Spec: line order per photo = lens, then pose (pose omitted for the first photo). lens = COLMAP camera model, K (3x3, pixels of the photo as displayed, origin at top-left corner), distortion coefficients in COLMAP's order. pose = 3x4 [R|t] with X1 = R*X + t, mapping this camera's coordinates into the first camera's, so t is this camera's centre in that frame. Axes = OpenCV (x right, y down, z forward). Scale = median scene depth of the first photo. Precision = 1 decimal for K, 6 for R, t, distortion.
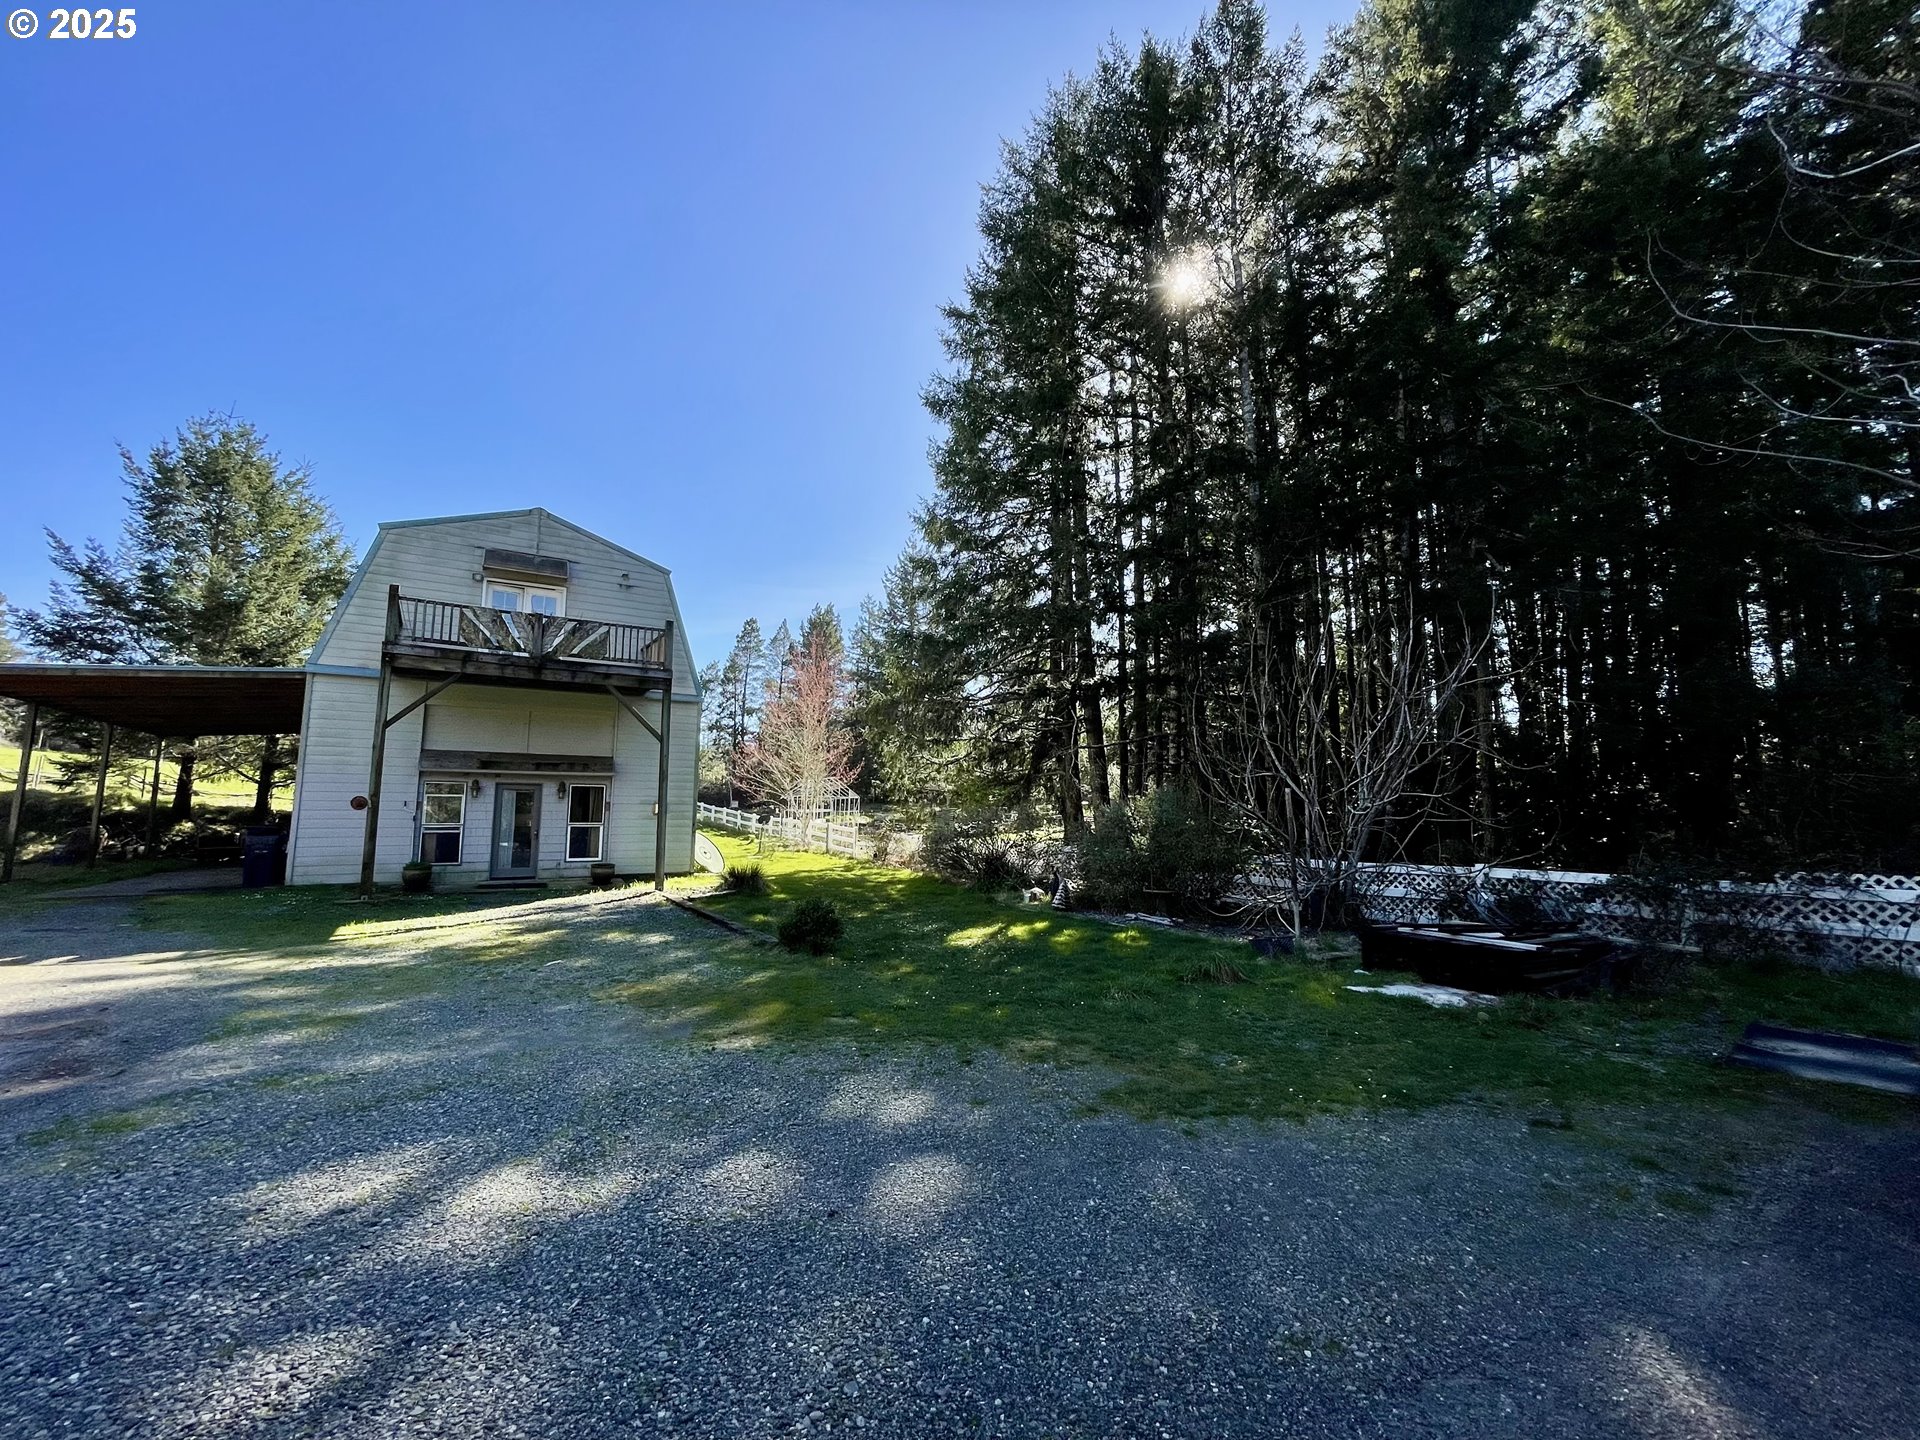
lens RADIAL K [[787.0, 0, 960.2], [0, 787.0, 723.9], [0, 0, 1]] dist [0.001983, -0.001338]
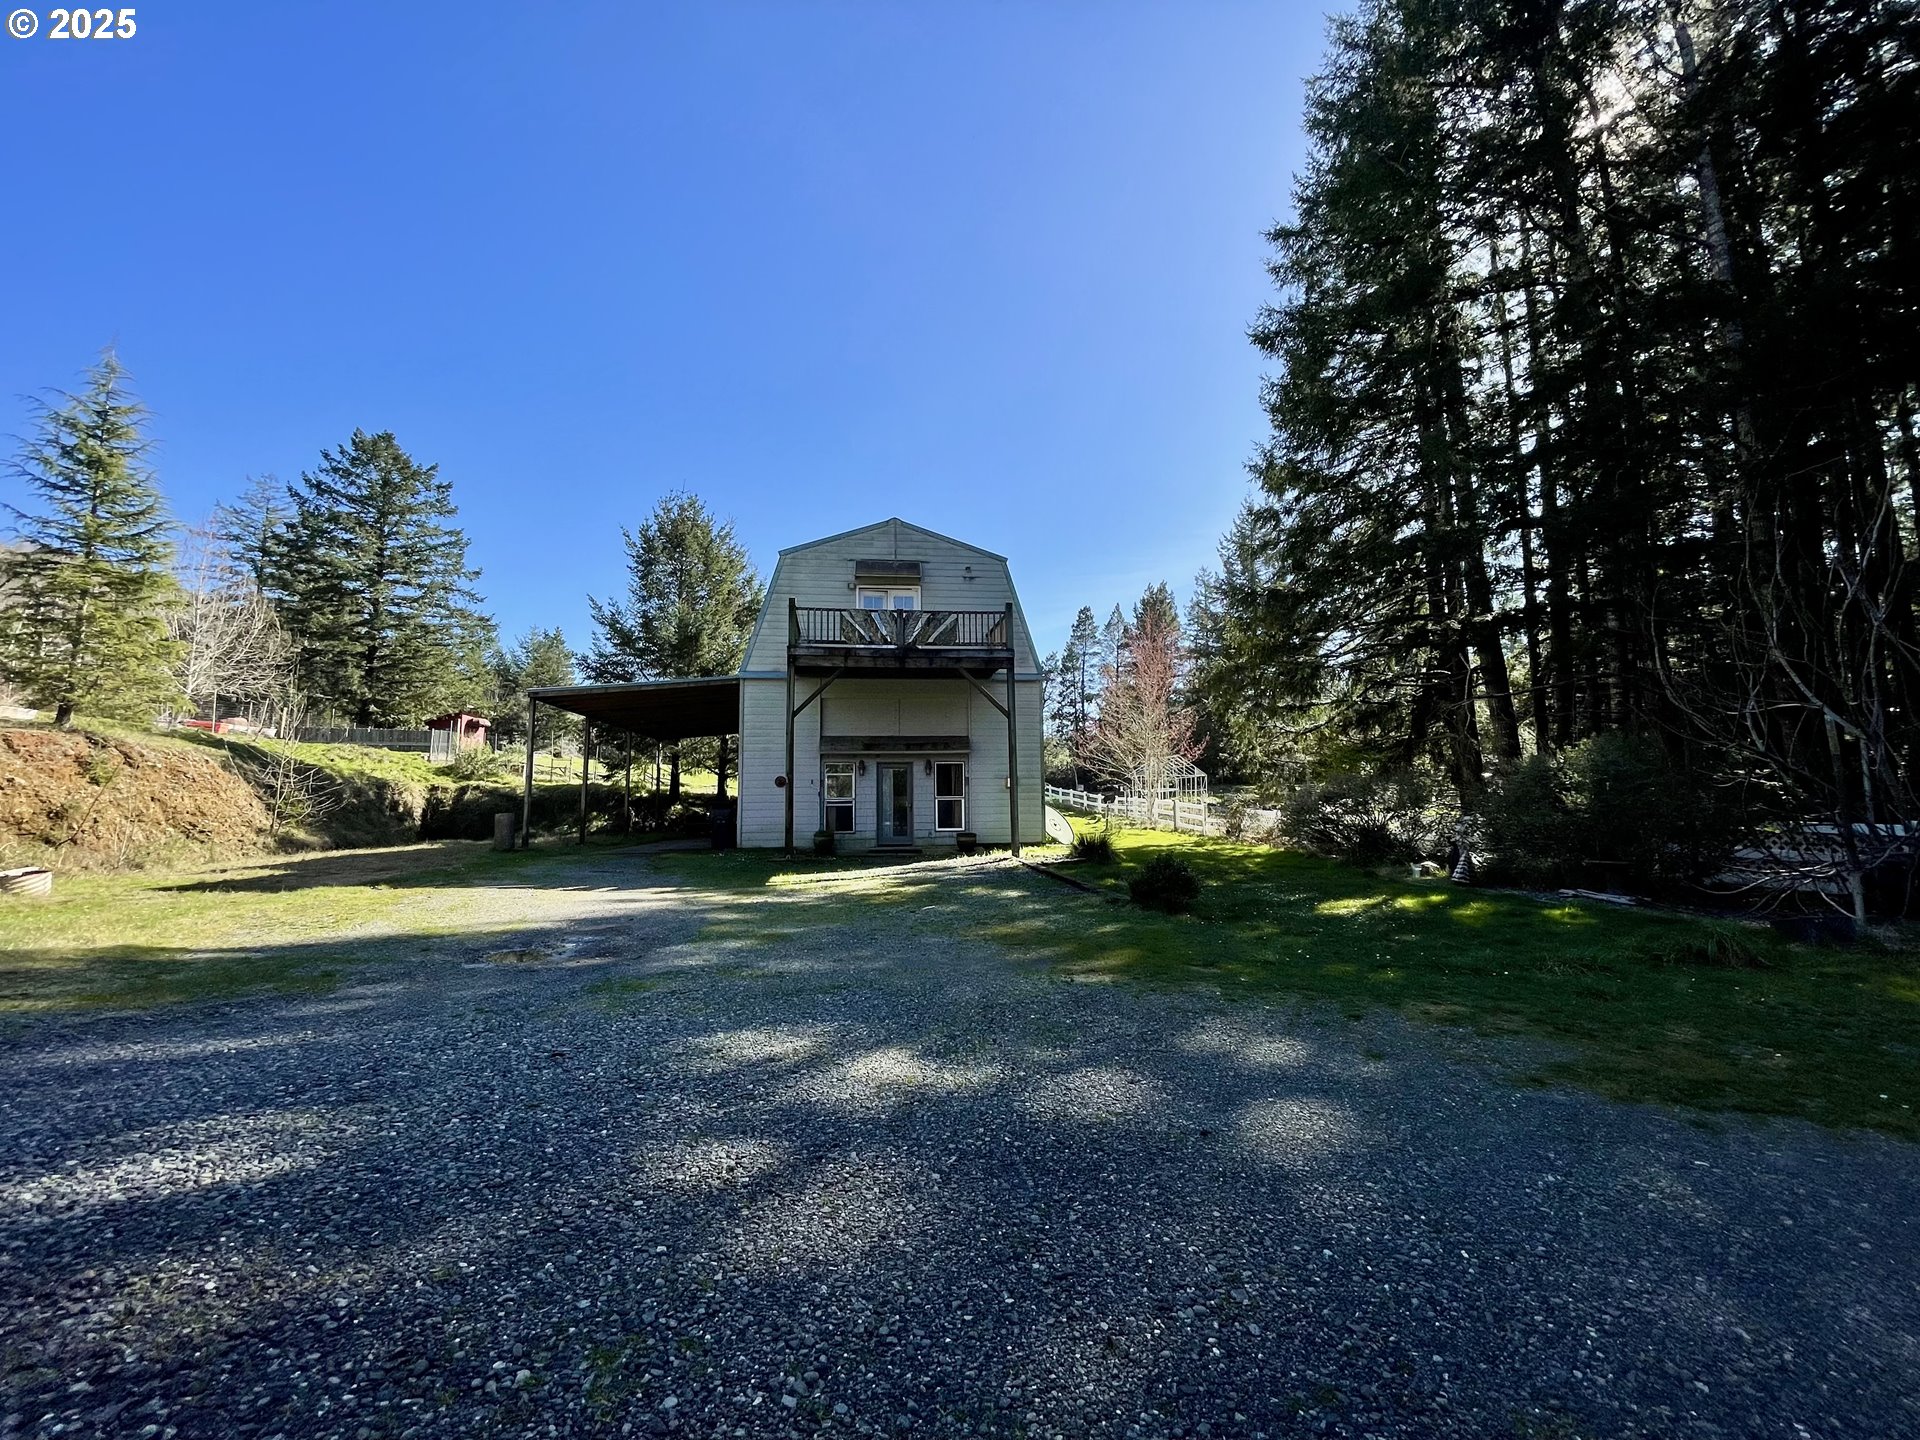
lens RADIAL K [[783.5, 0, 949.7], [0, 783.5, 721.7], [0, 0, 1]] dist [-0.007164, 0.002890]
pose [[0.903223, -0.057589, -0.425290, -0.002938], [0.063234, 0.997998, -0.000845, 0.023151], [0.424487, -0.026130, 0.905057, 0.011296]]
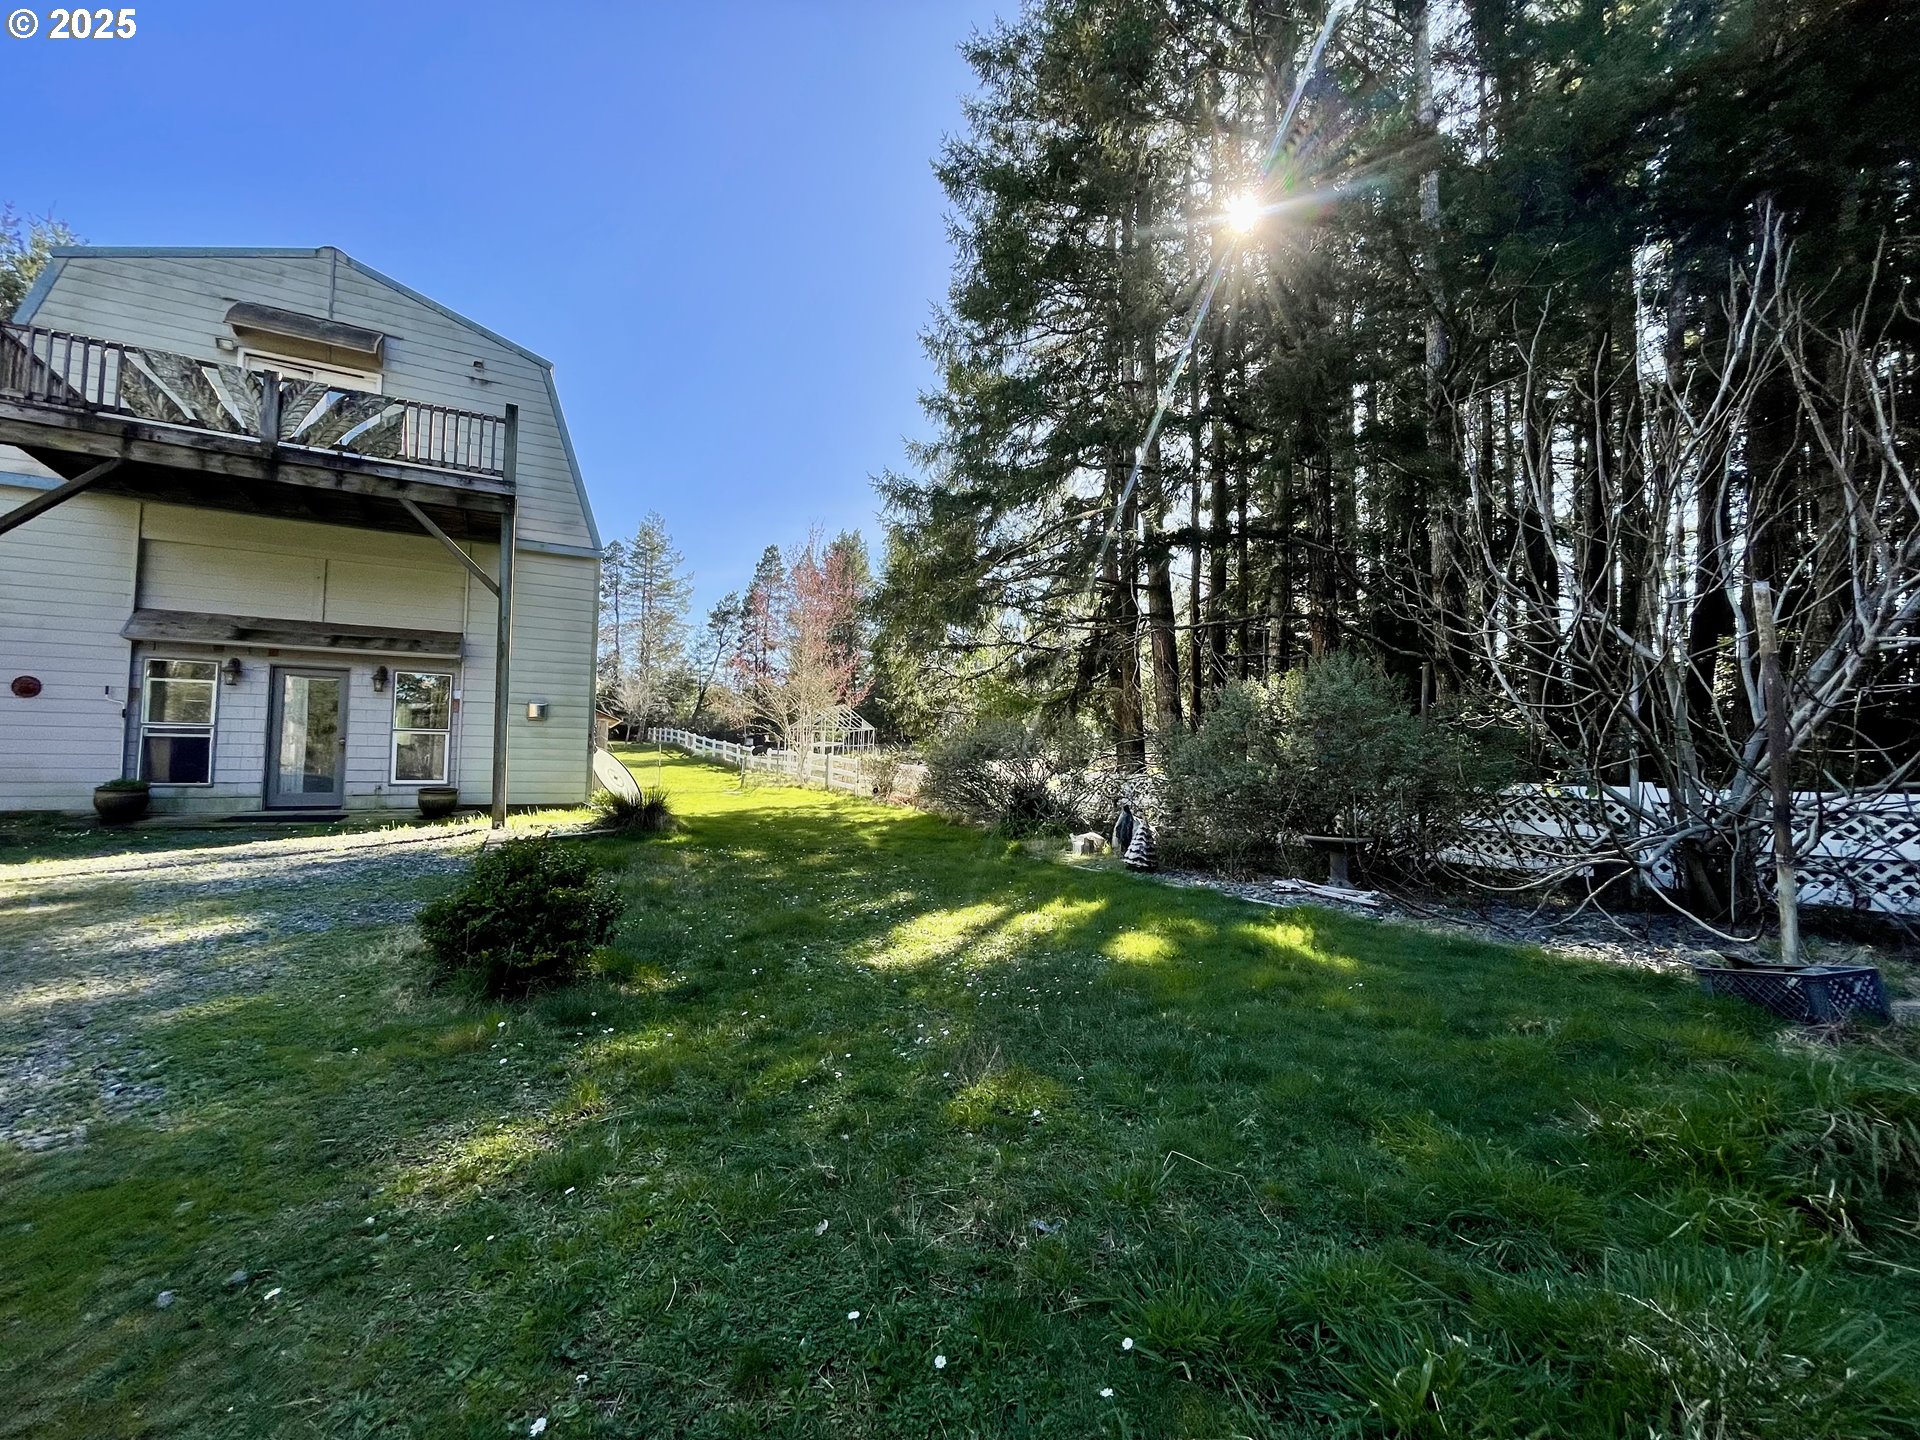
lens RADIAL K [[787.0, 0, 960.2], [0, 787.0, 723.9], [0, 0, 1]] dist [0.001983, -0.001338]
pose [[0.998705, 0.006587, -0.050456, 0.022731], [-0.003327, 0.997916, 0.064433, 0.080094], [0.050776, -0.064182, 0.996646, 0.366548]]
